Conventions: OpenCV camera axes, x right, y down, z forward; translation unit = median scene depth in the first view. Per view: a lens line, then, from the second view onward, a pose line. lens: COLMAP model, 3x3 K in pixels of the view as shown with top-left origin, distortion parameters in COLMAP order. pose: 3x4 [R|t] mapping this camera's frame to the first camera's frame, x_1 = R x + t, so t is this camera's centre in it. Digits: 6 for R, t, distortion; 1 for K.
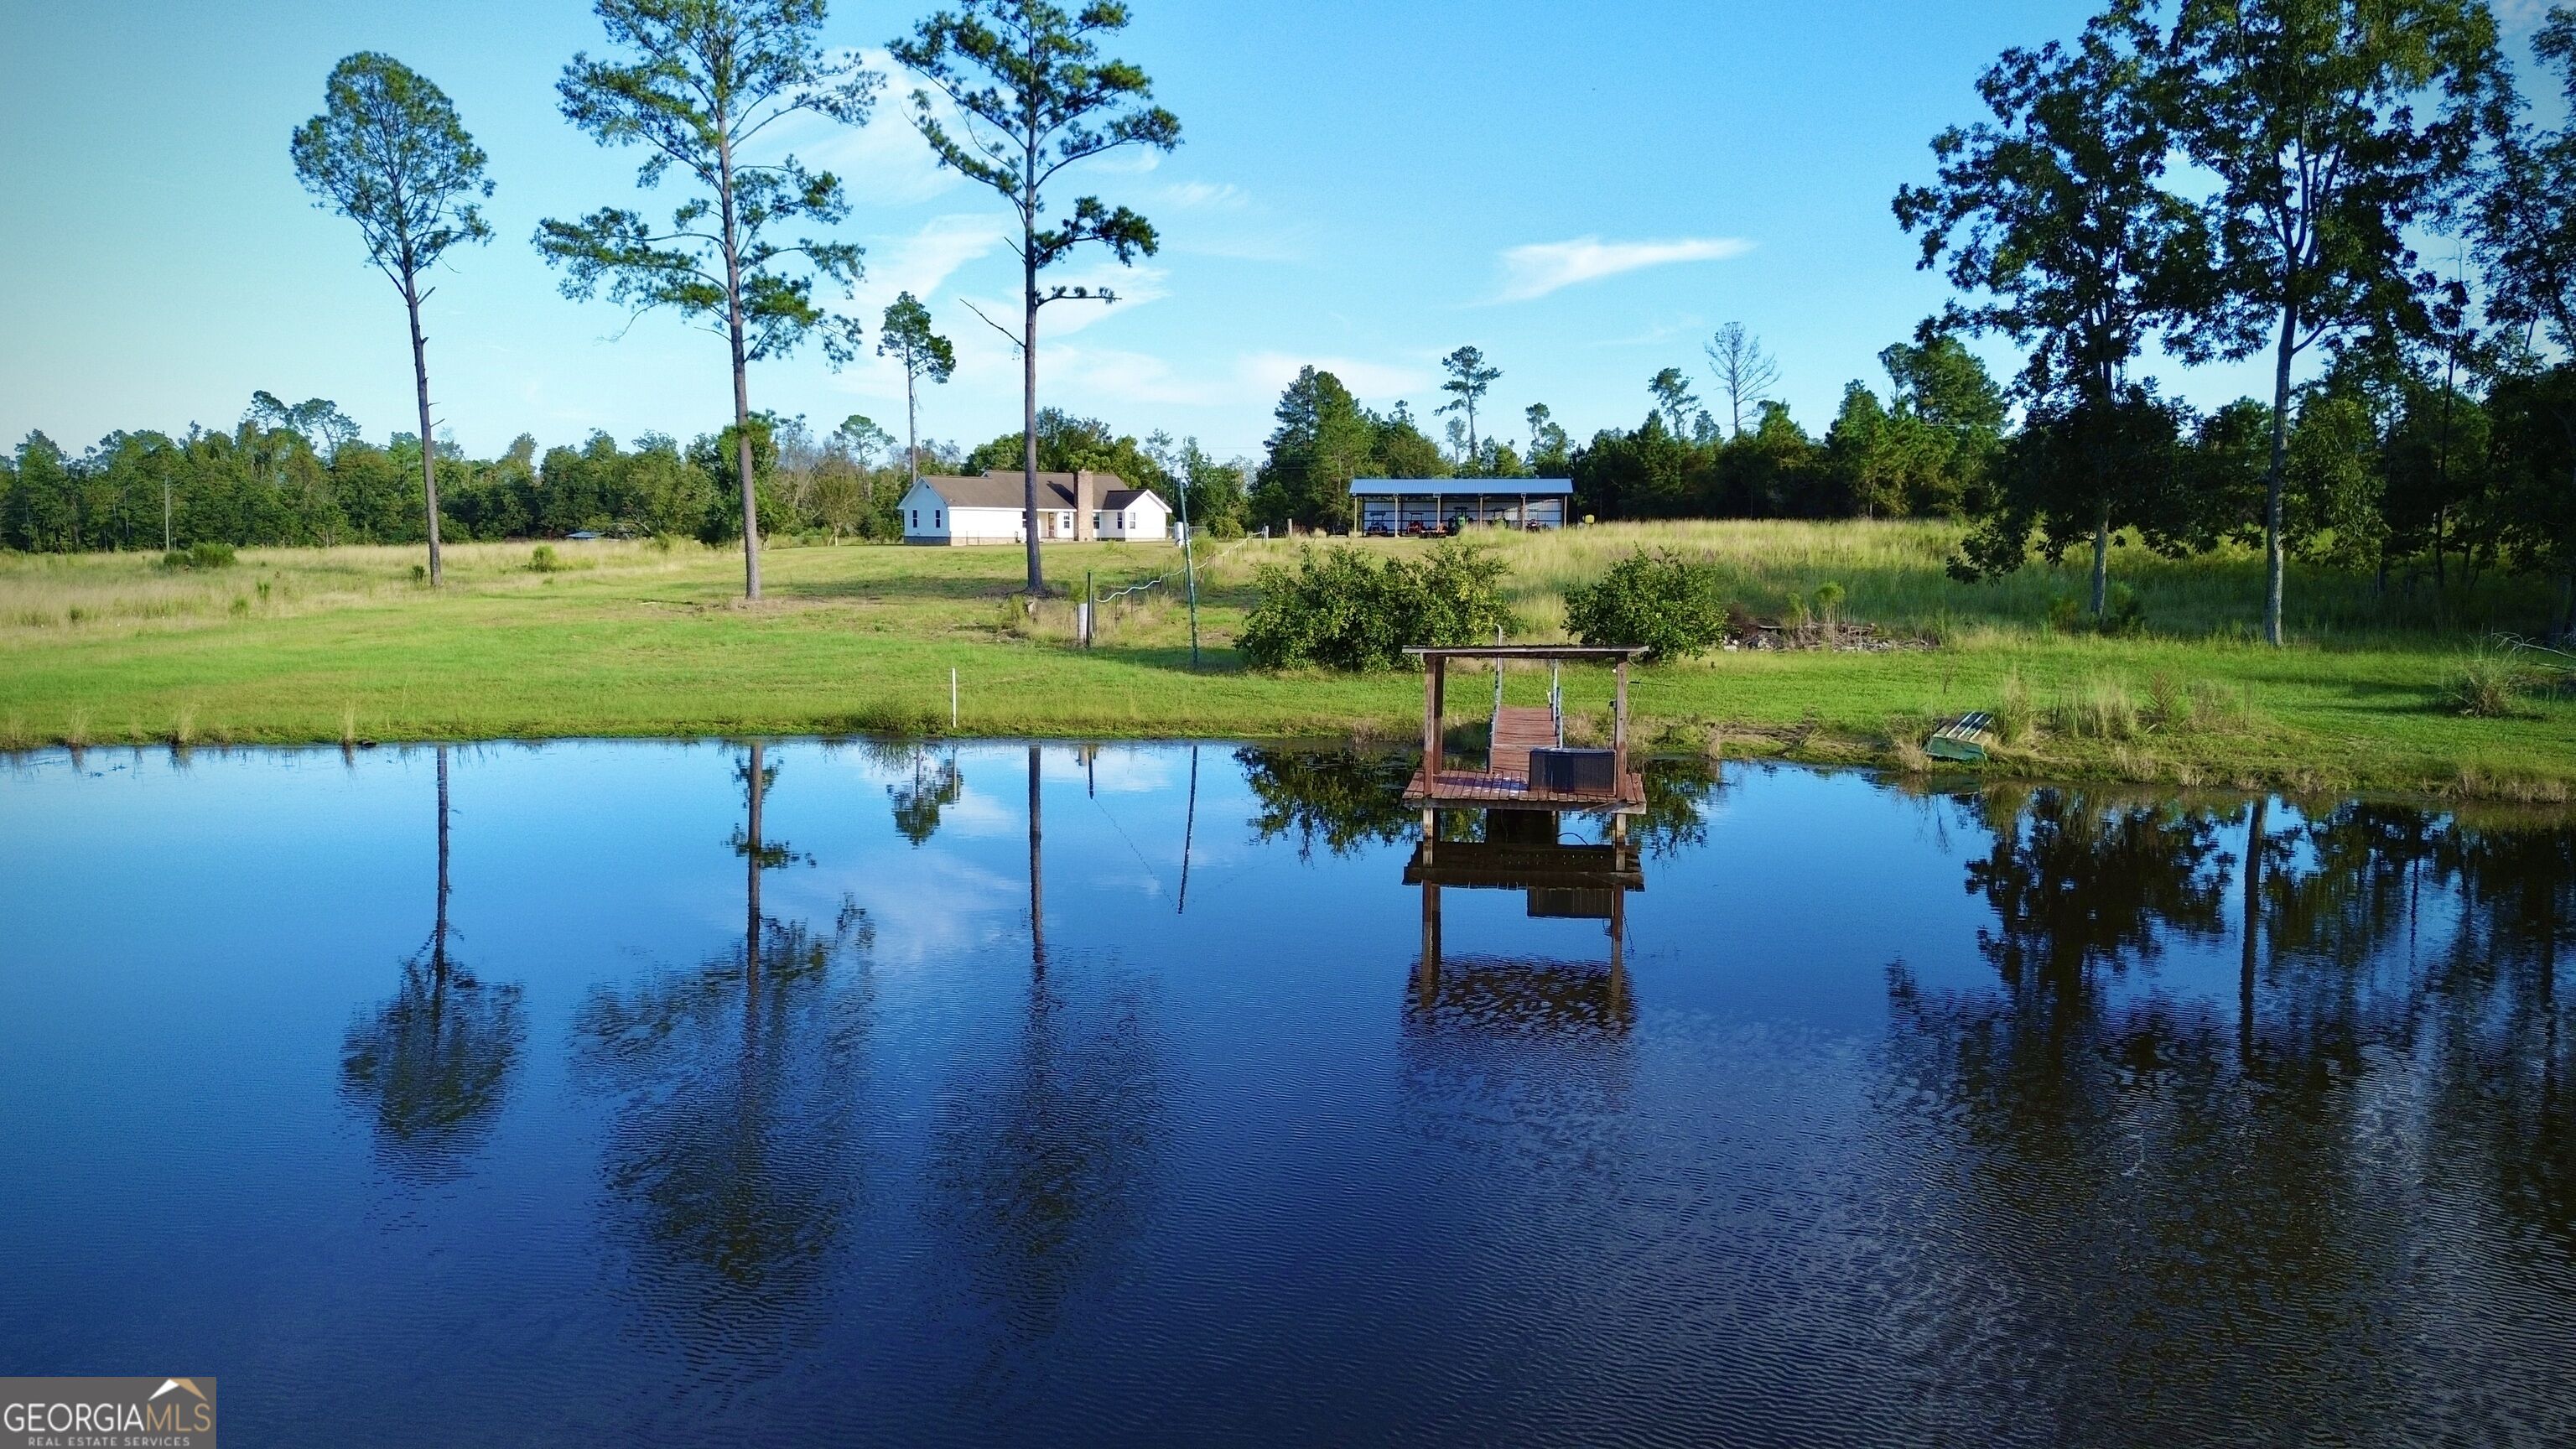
lens RADIAL K [[1861.2, 0, 1292.9], [0, 1861.2, 747.1], [0, 0, 1]] dist [0.079231, -0.048361]
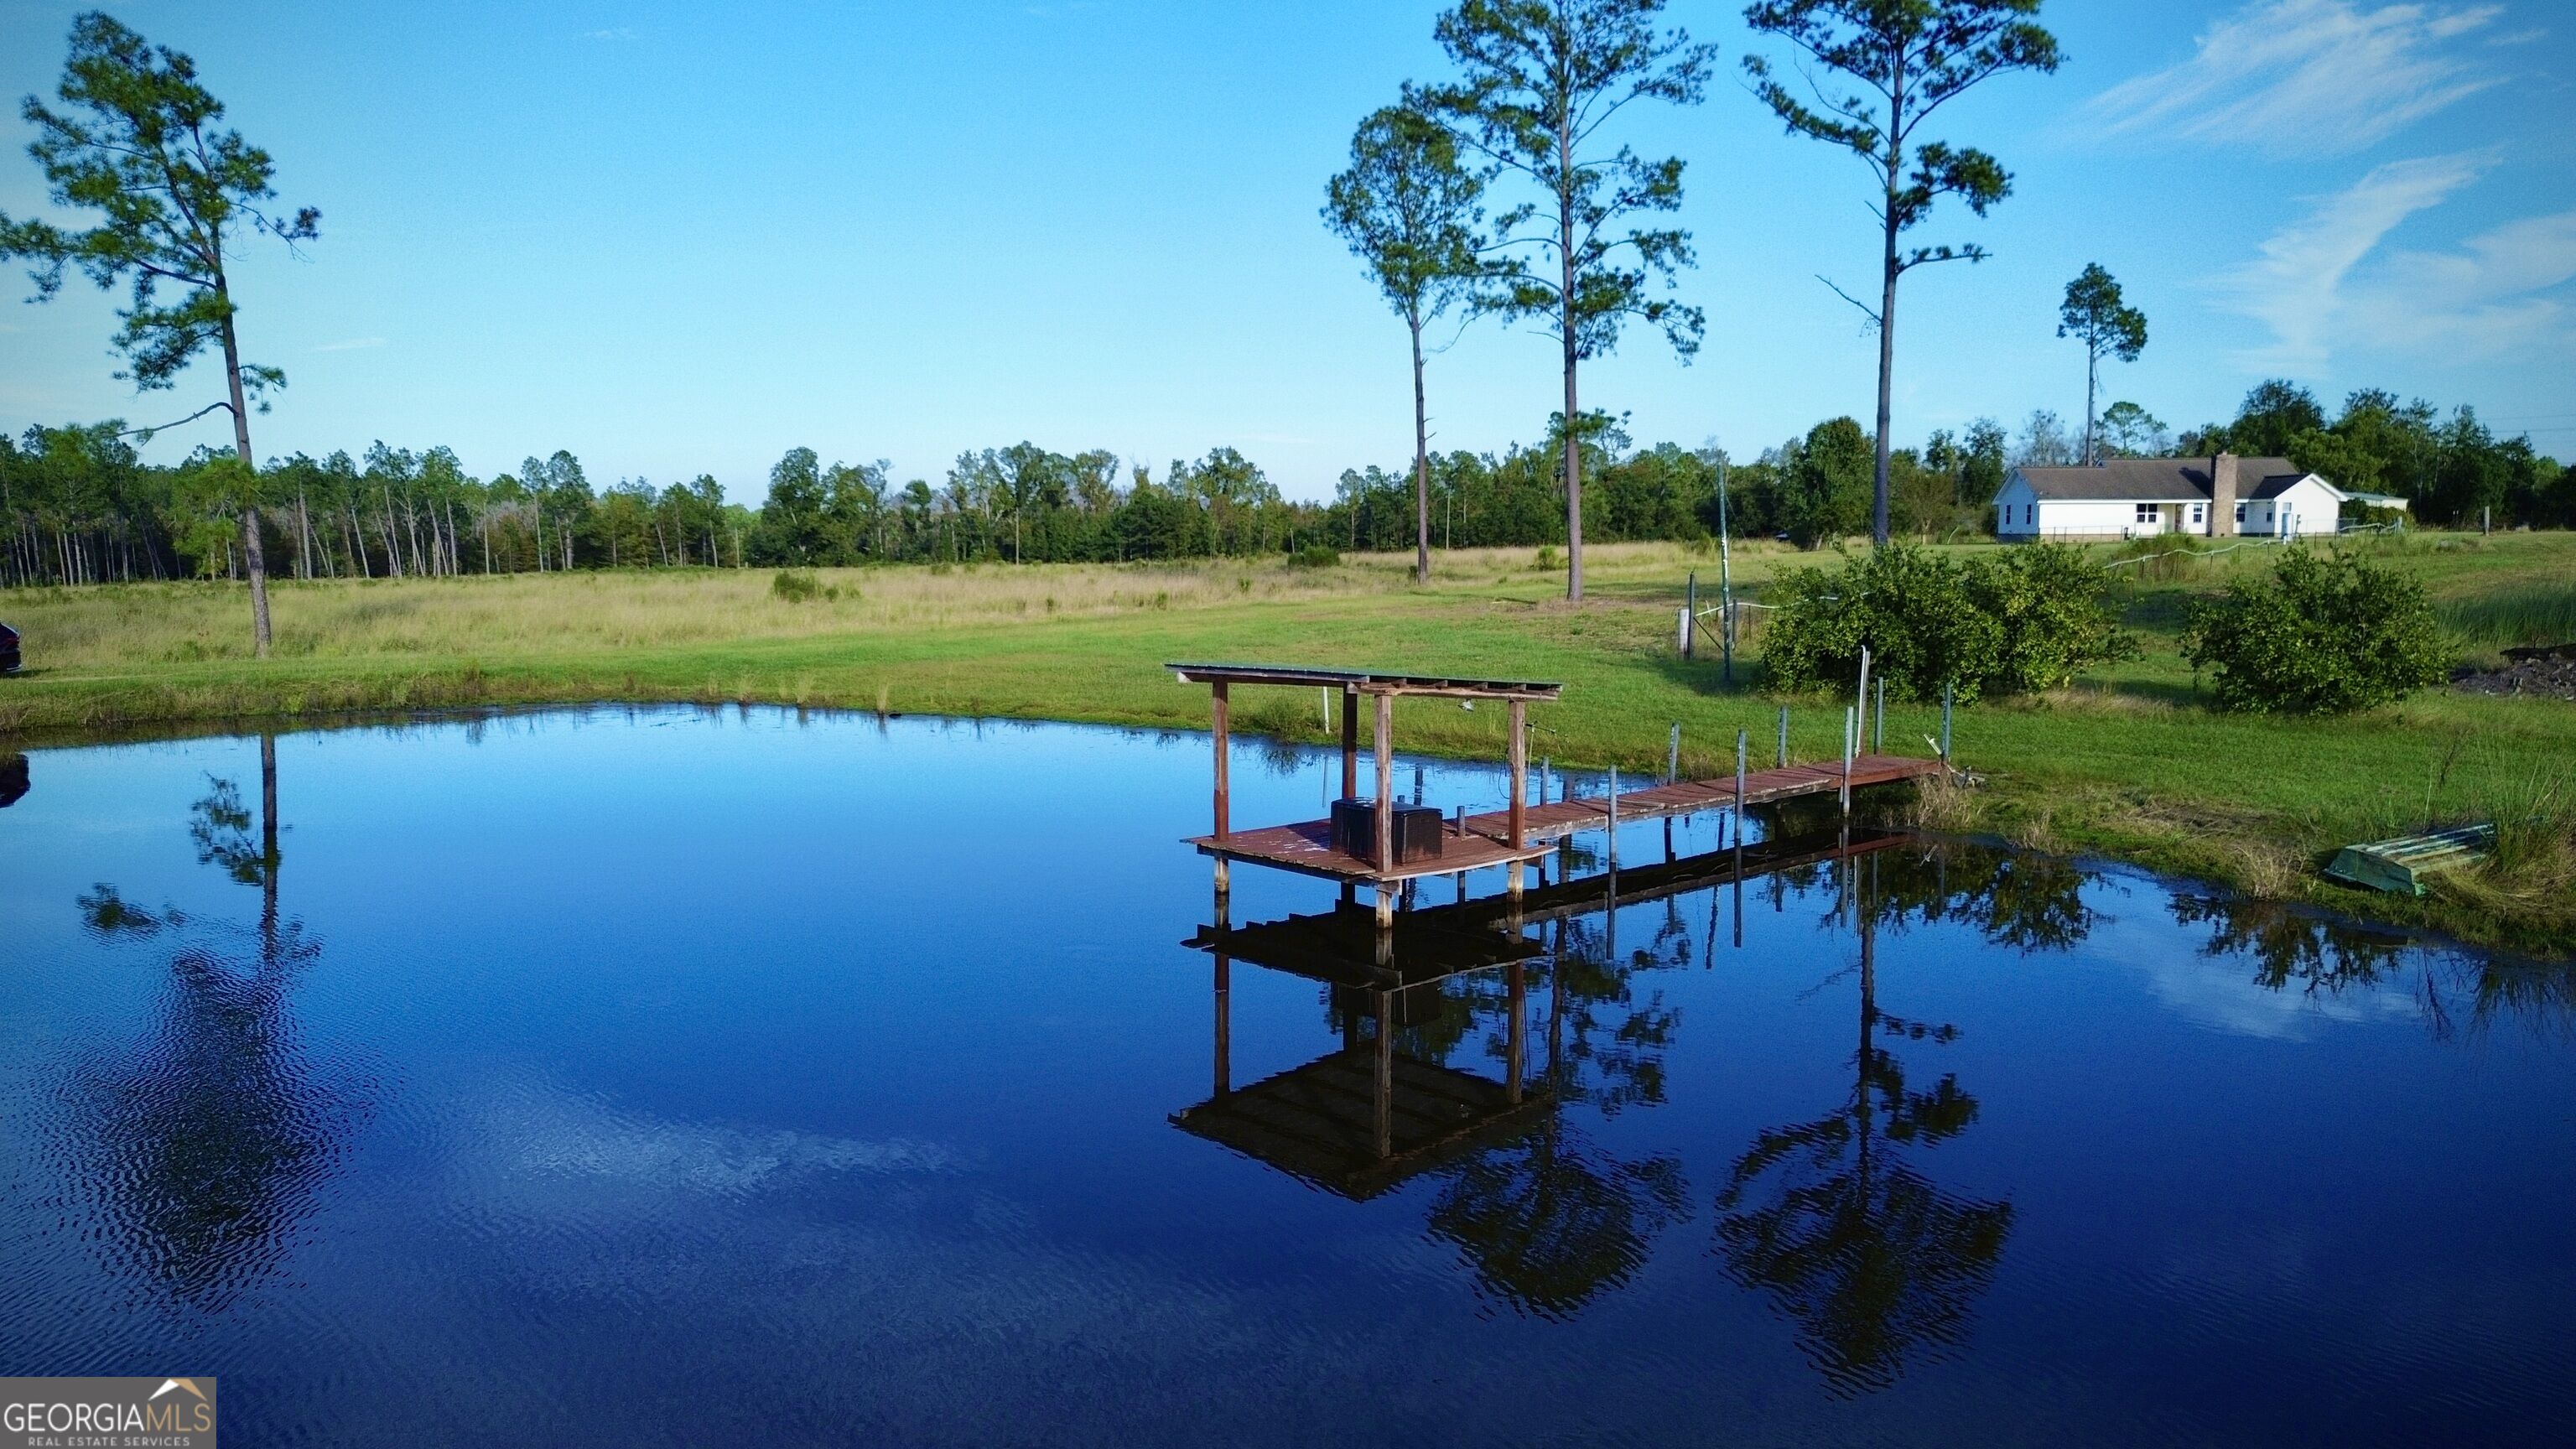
lens RADIAL K [[1861.2, 0, 1293.3], [0, 1861.2, 741.6], [0, 0, 1]] dist [0.079231, -0.048361]
pose [[0.769787, 0.067712, -0.634699, 0.229707], [-0.069393, 0.997342, 0.022237, -0.014778], [0.634517, 0.026926, 0.772440, 0.138042]]
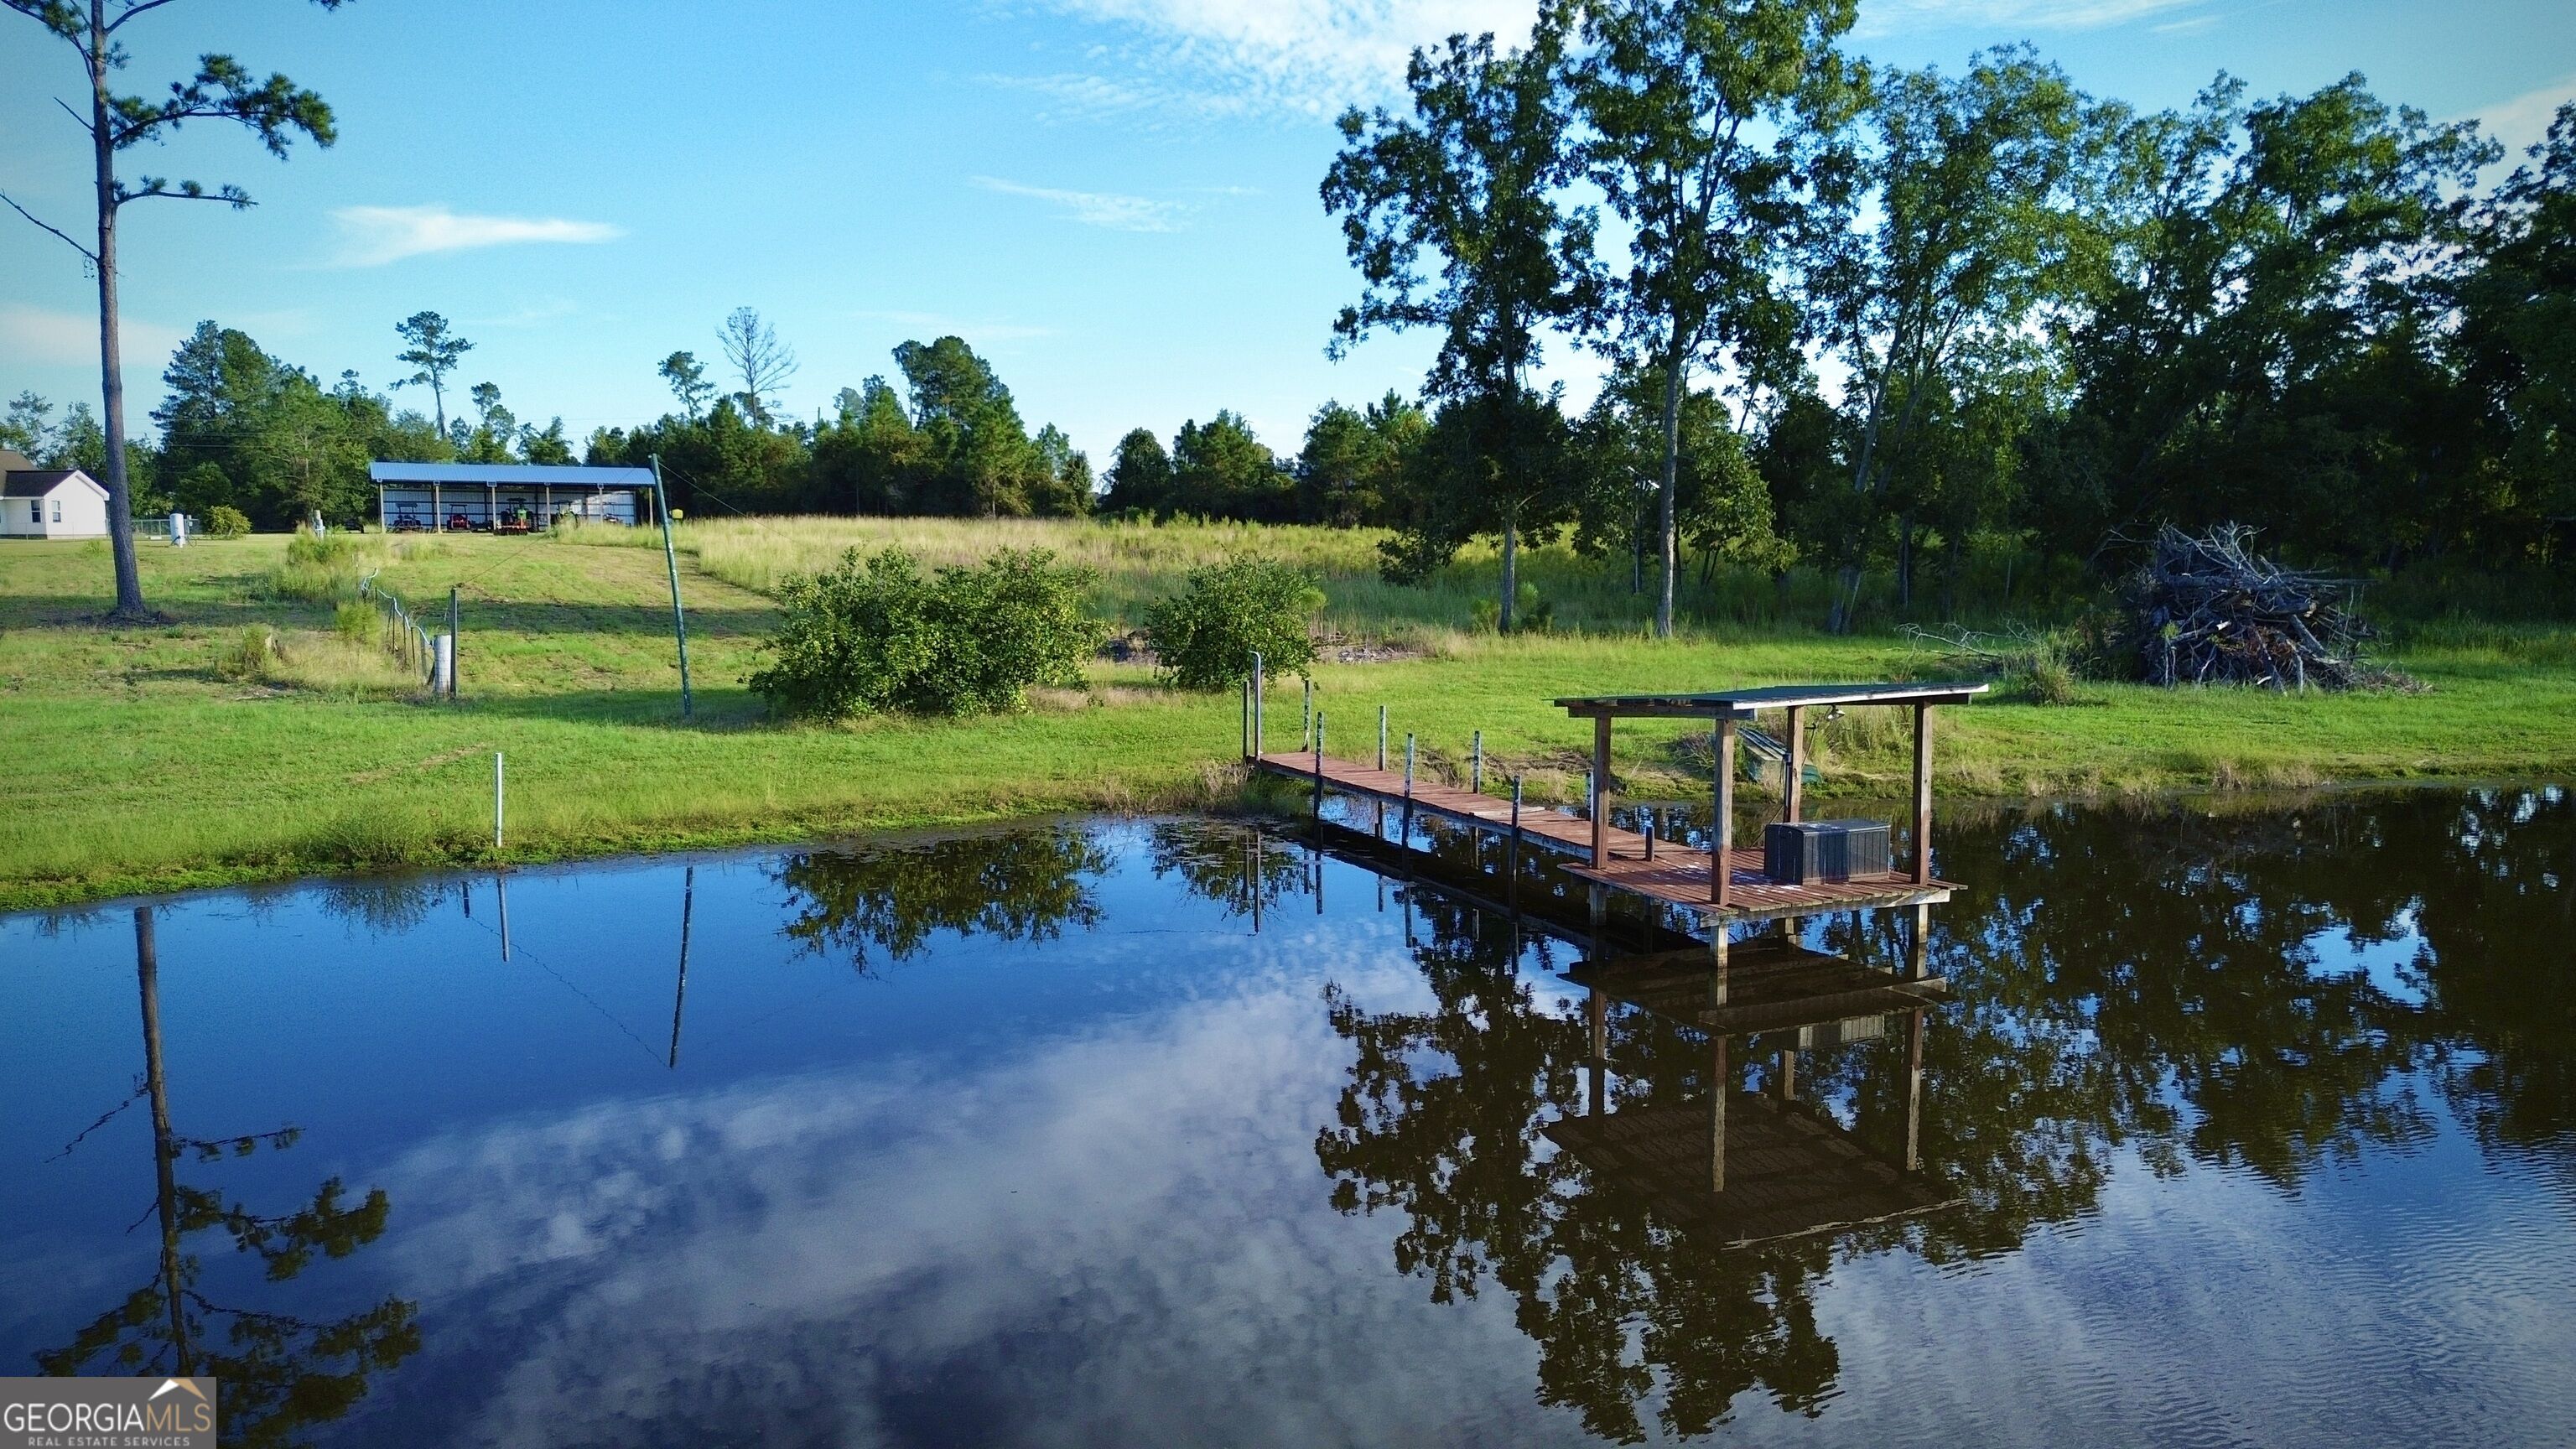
lens RADIAL K [[1861.2, 0, 1291.5], [0, 1861.2, 735.7], [0, 0, 1]] dist [0.079231, -0.048361]
pose [[0.843463, -0.060760, 0.533740, -0.162551], [0.062885, 0.997919, 0.014225, -0.022106], [-0.533493, 0.021566, 0.845529, 0.178492]]
